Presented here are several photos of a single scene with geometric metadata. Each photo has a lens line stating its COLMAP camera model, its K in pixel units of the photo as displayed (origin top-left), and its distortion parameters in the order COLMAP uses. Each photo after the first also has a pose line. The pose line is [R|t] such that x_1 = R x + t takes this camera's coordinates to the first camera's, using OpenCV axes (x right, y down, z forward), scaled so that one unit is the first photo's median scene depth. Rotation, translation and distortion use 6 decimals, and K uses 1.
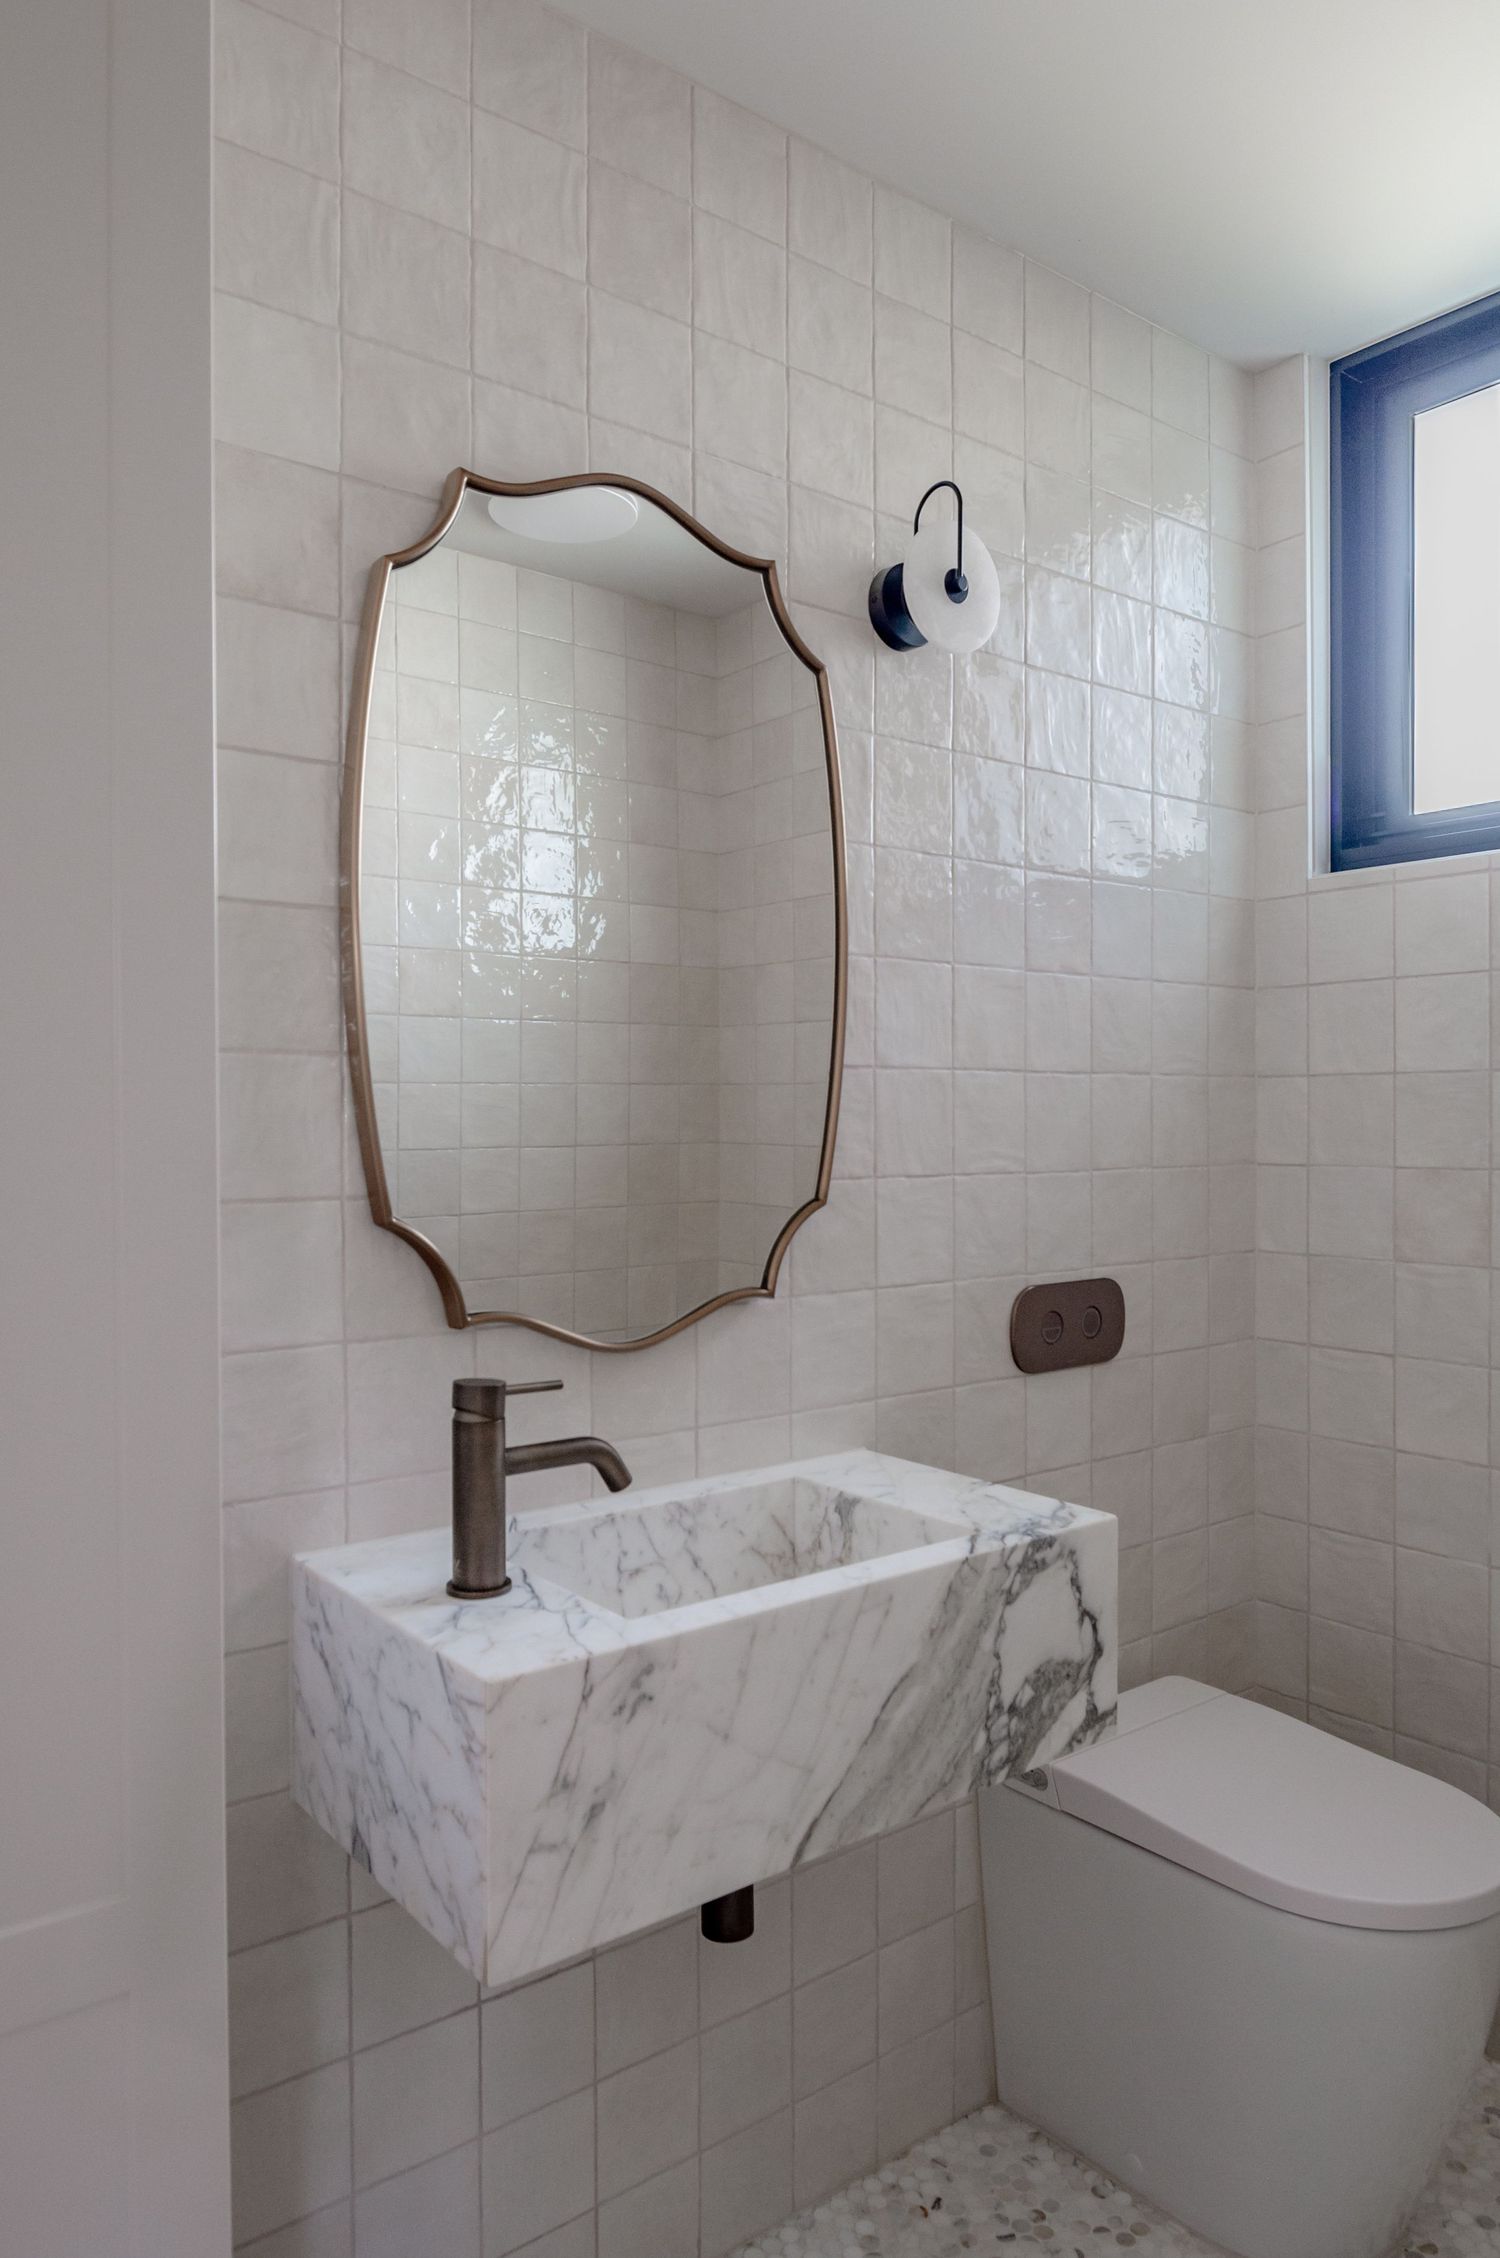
lens RADIAL K [[1490.7, 0, 743.1], [0, 1490.7, 1159.7], [0, 0, 1]] dist [0.008195, -0.021274]
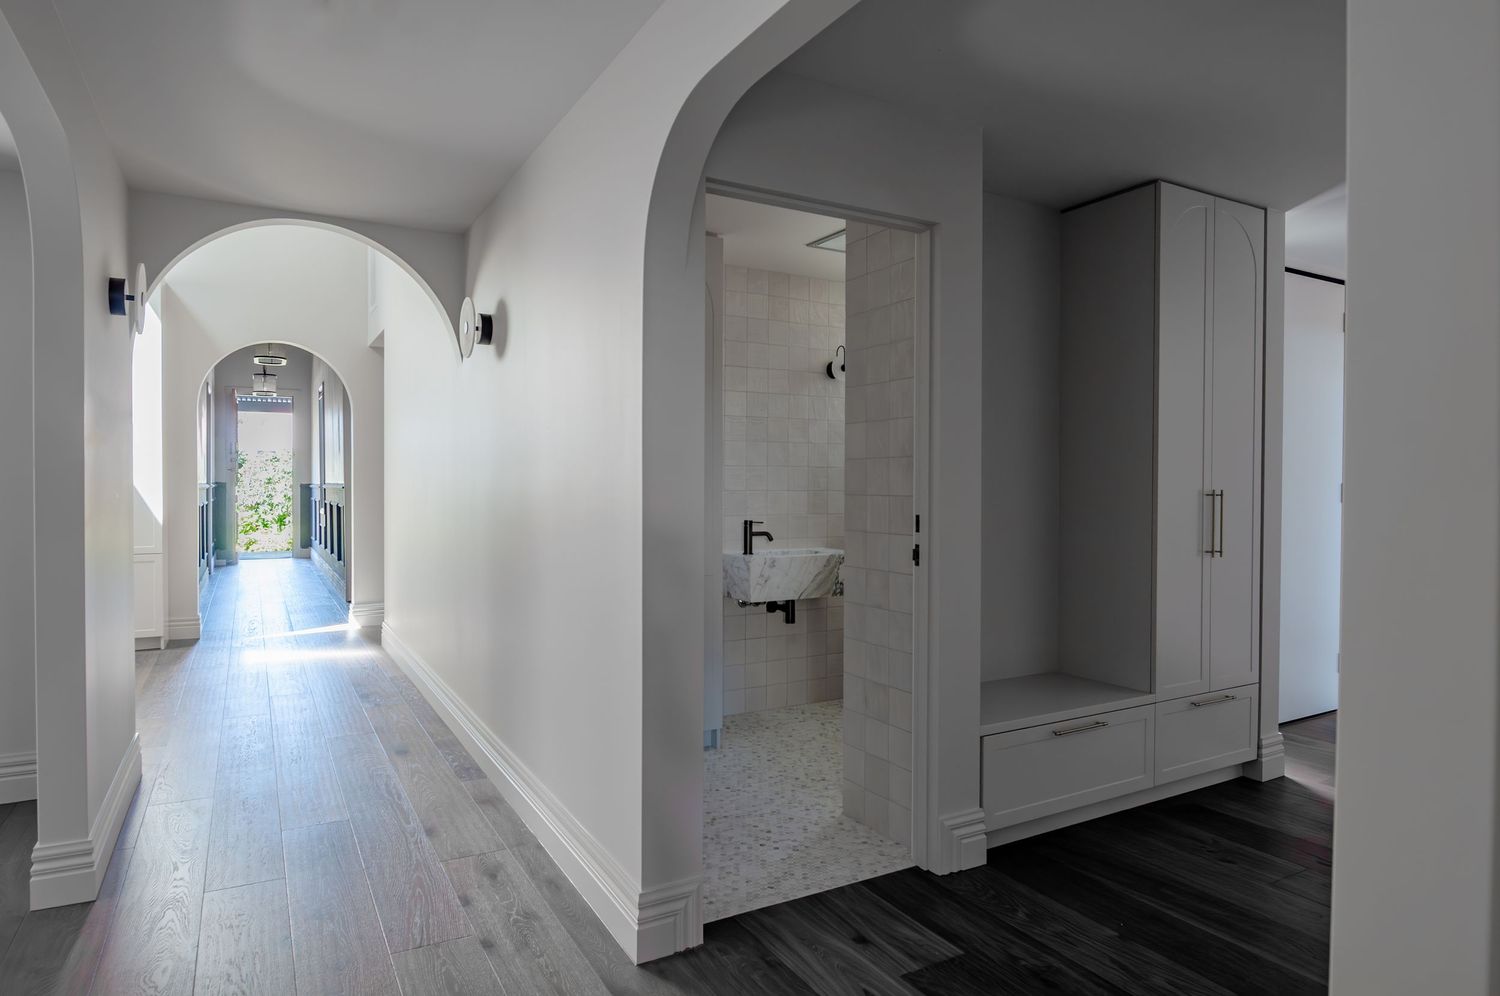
lens RADIAL K [[906.1, 0, 750.0], [0, 906.1, 498.0], [0, 0, 1]] dist [-0.000601, 0.000188]
pose [[0.991800, 0.006168, -0.127654, 0.295479], [-0.007434, 0.999928, -0.009446, 0.089632], [0.127587, 0.010318, 0.991774, -2.609358]]
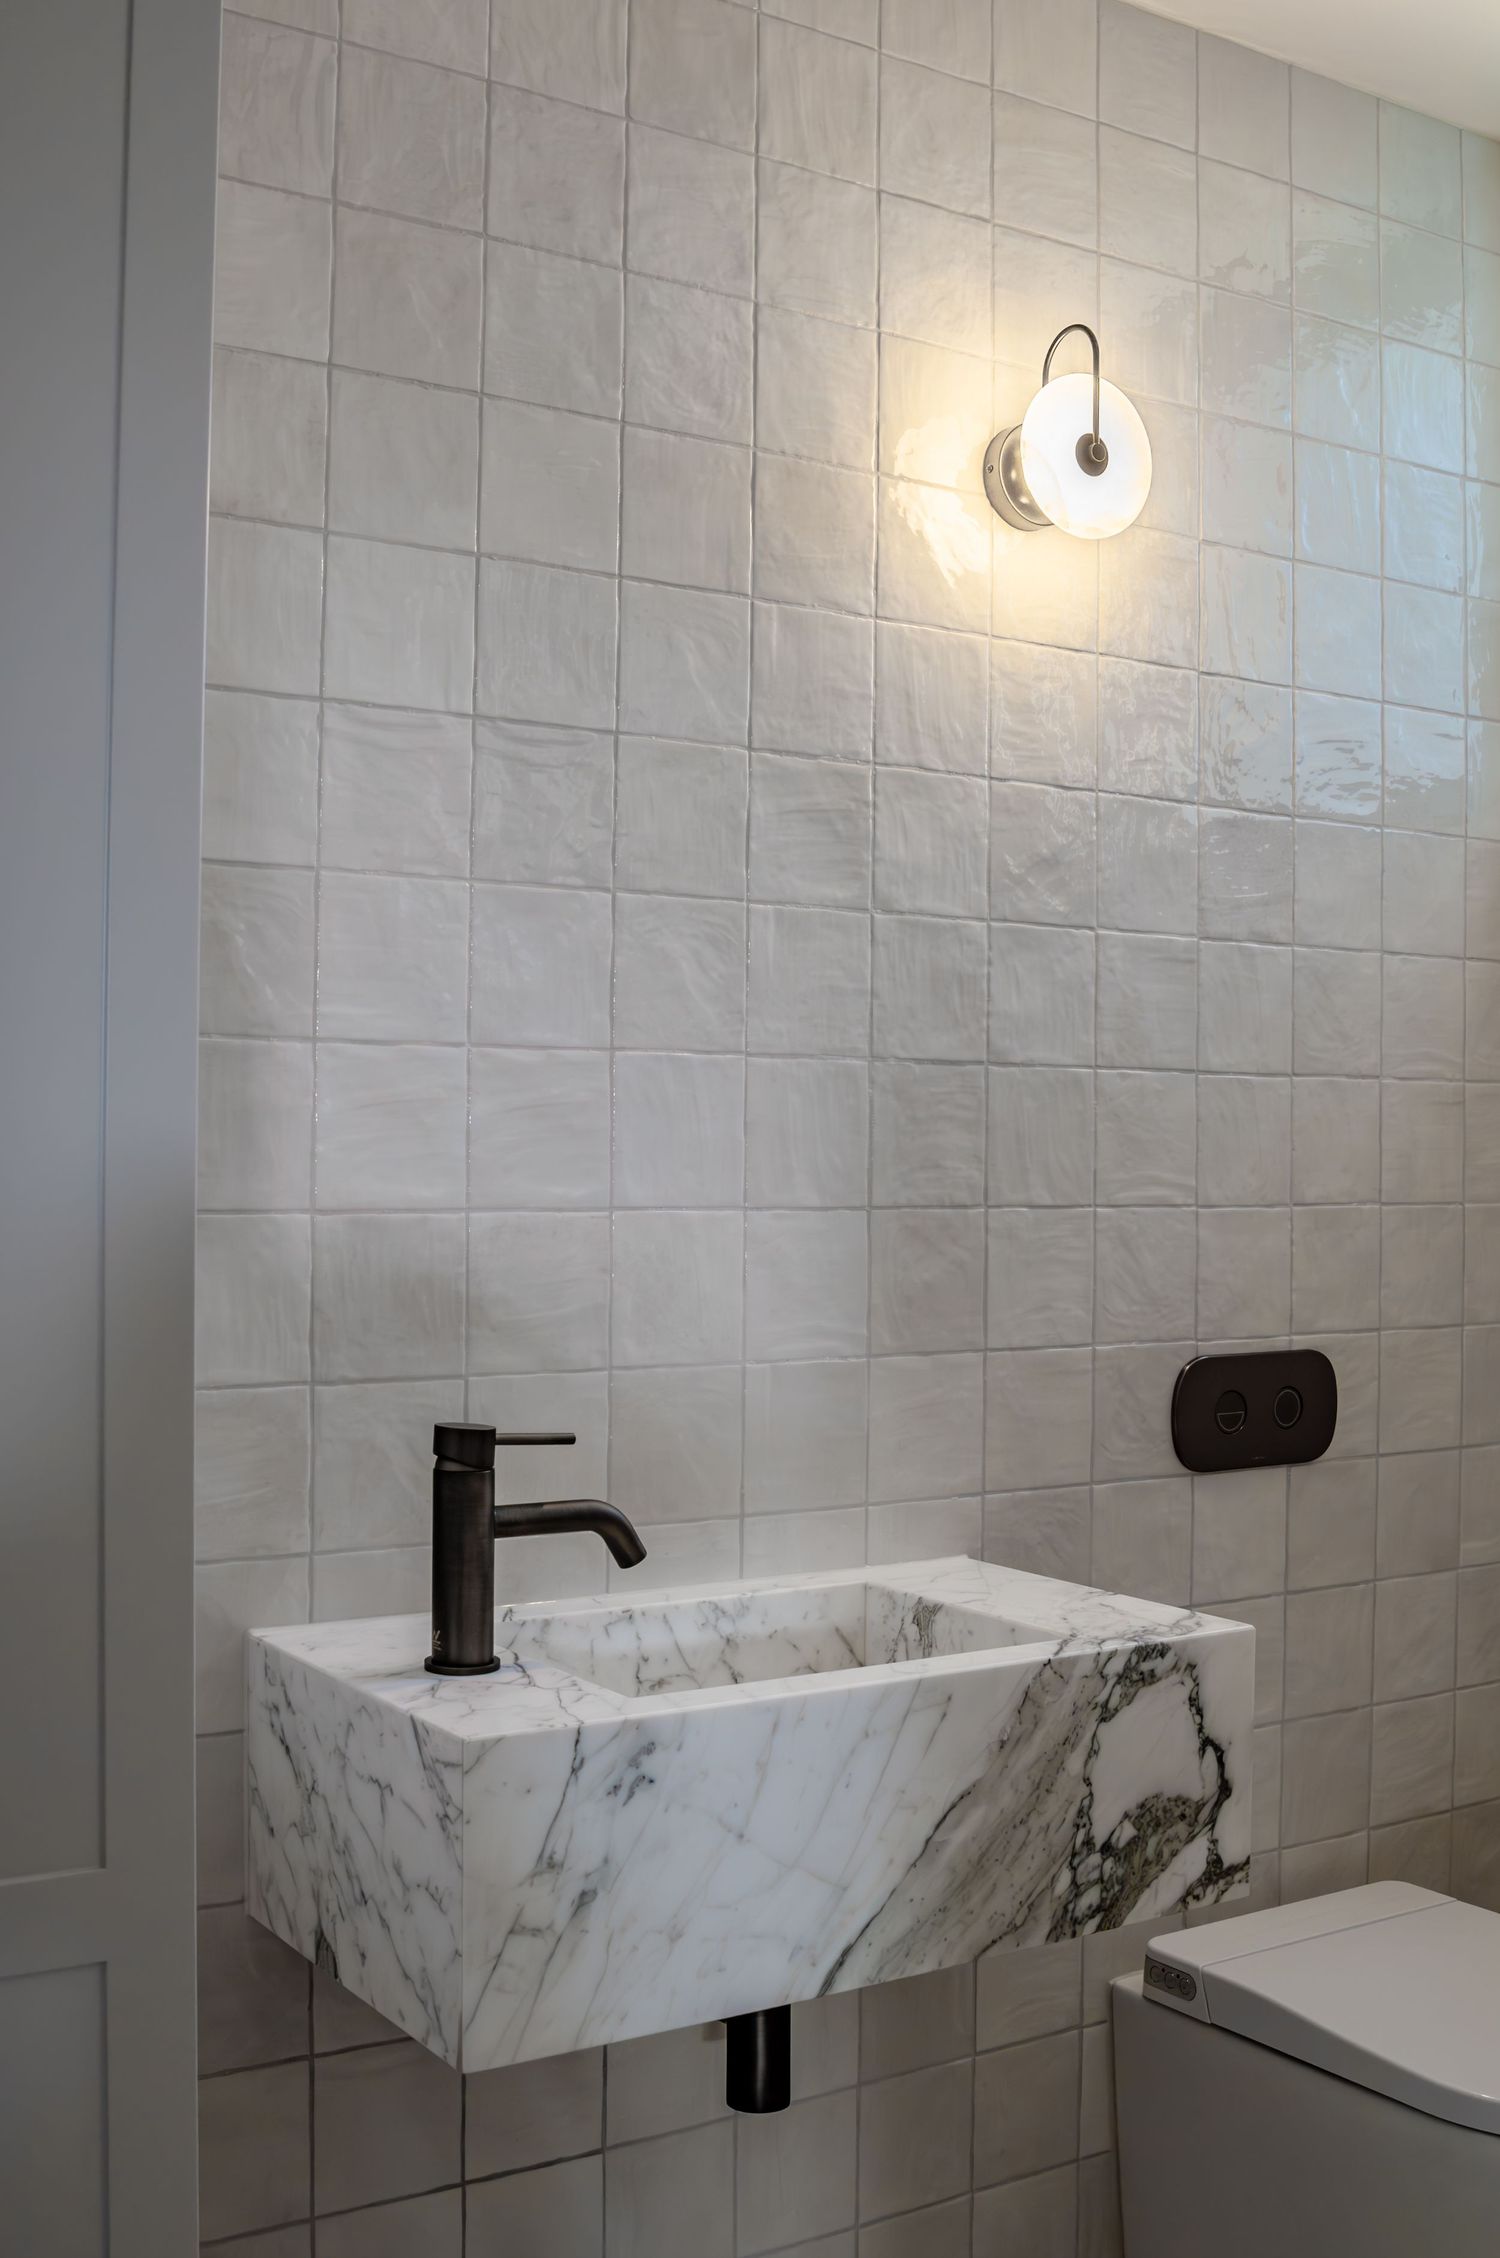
lens RADIAL K [[2432.6, 0, 752.6], [0, 2432.6, 1202.4], [0, 0, 1]] dist [-0.123347, 0.023609]
pose [[0.996939, 0.014836, -0.076766, 0.089043], [-0.015169, 0.999878, -0.003758, 0.022793], [0.076701, 0.004911, 0.997042, -0.361252]]
